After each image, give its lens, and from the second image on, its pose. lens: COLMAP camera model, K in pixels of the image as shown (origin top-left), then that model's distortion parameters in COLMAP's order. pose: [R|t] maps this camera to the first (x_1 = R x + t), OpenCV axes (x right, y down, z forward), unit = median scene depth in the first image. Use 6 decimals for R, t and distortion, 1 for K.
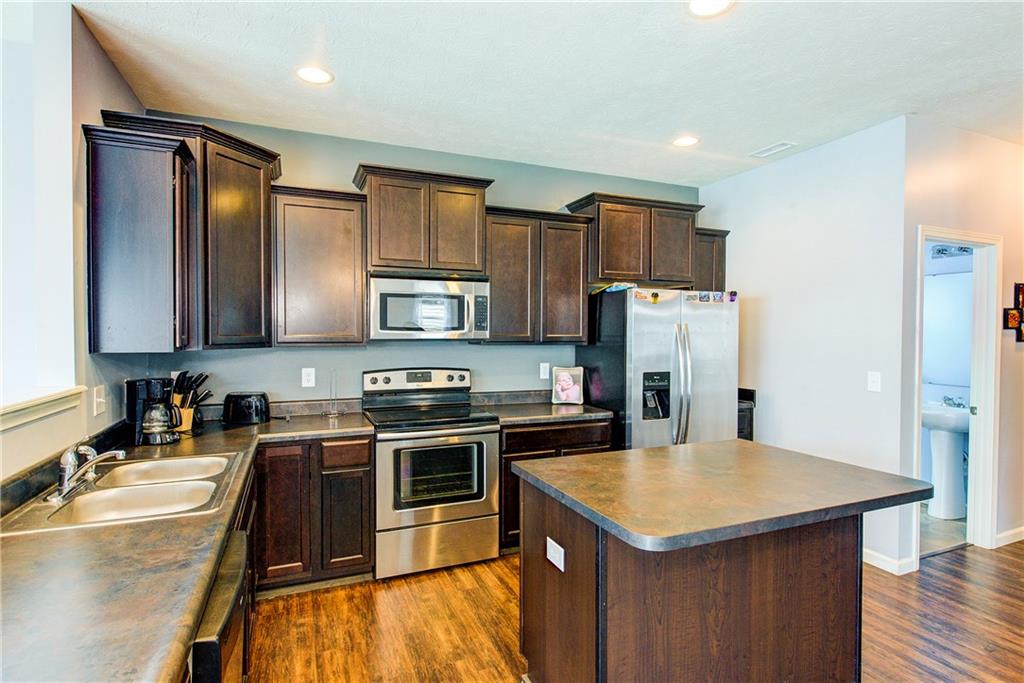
lens RADIAL K [[518.2, 0, 509.0], [0, 518.2, 342.4], [0, 0, 1]] dist [-0.001674, -0.003079]
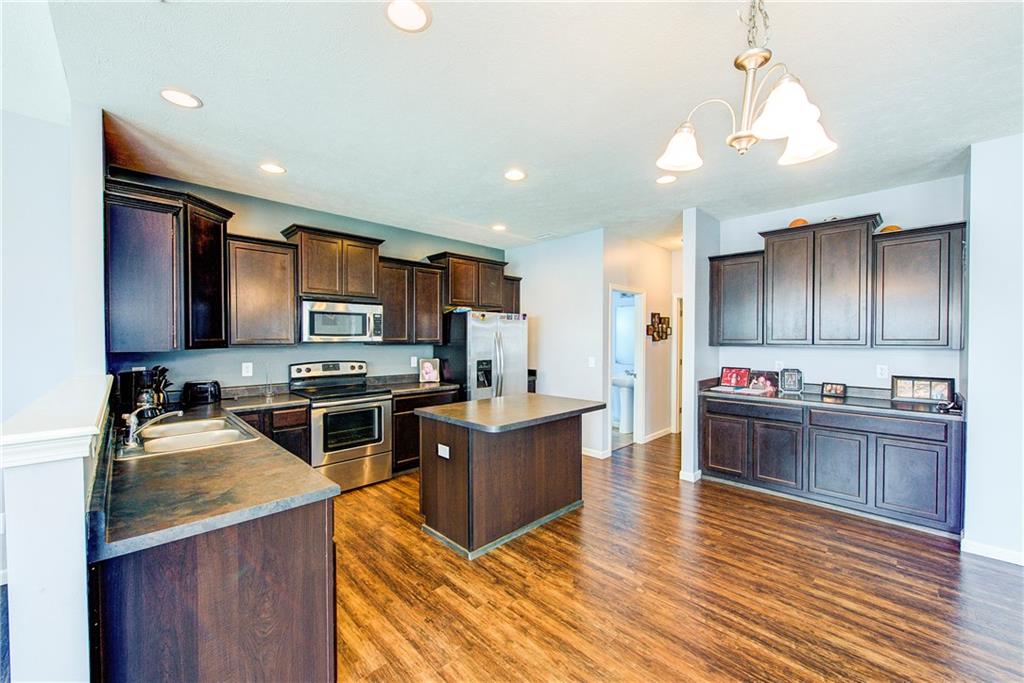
lens RADIAL K [[401.1, 0, 513.5], [0, 401.1, 341.4], [0, 0, 1]] dist [0.003494, -0.000108]
pose [[0.926560, -0.005308, 0.376109, -0.133223], [0.008555, 0.999939, -0.006963, 0.005398], [-0.376049, 0.009669, 0.926549, -0.287035]]
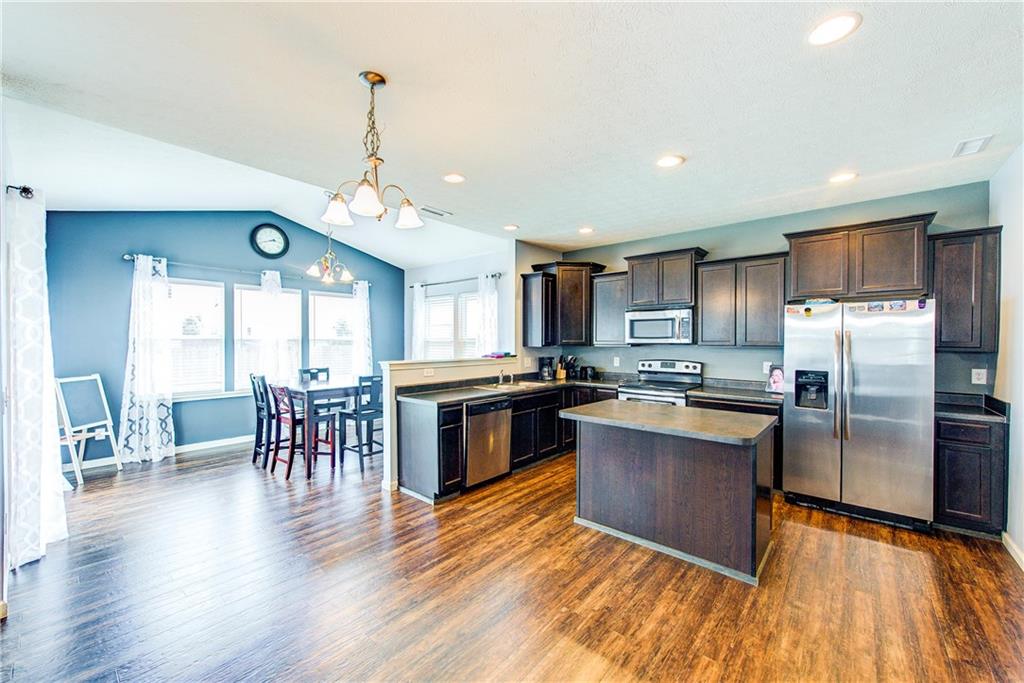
lens RADIAL K [[401.1, 0, 508.0], [0, 401.1, 341.8], [0, 0, 1]] dist [0.003494, -0.000108]
pose [[0.443559, 0.003246, -0.896239, 0.881394], [-0.014143, 0.999894, -0.003378, 0.000502], [0.896134, 0.014174, 0.443558, -0.097526]]
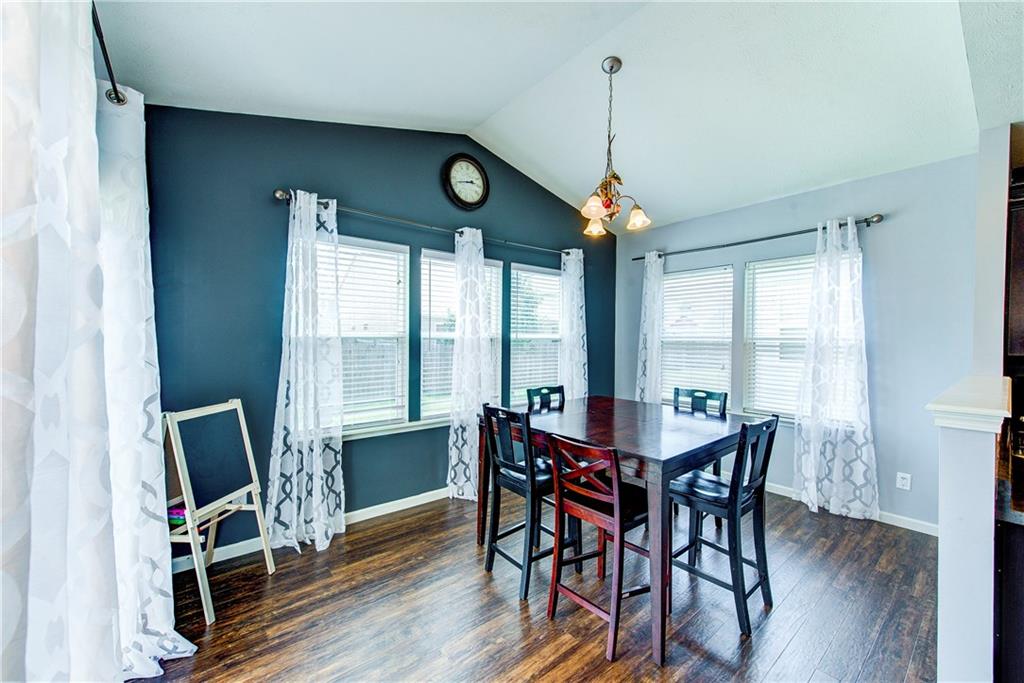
lens RADIAL K [[401.1, 0, 510.6], [0, 401.1, 338.1], [0, 0, 1]] dist [0.003494, -0.000108]
pose [[0.276111, 0.008936, -0.961084, -0.070585], [-0.019426, 0.999804, 0.003715, -0.005906], [0.960930, 0.017645, 0.276230, -0.448236]]
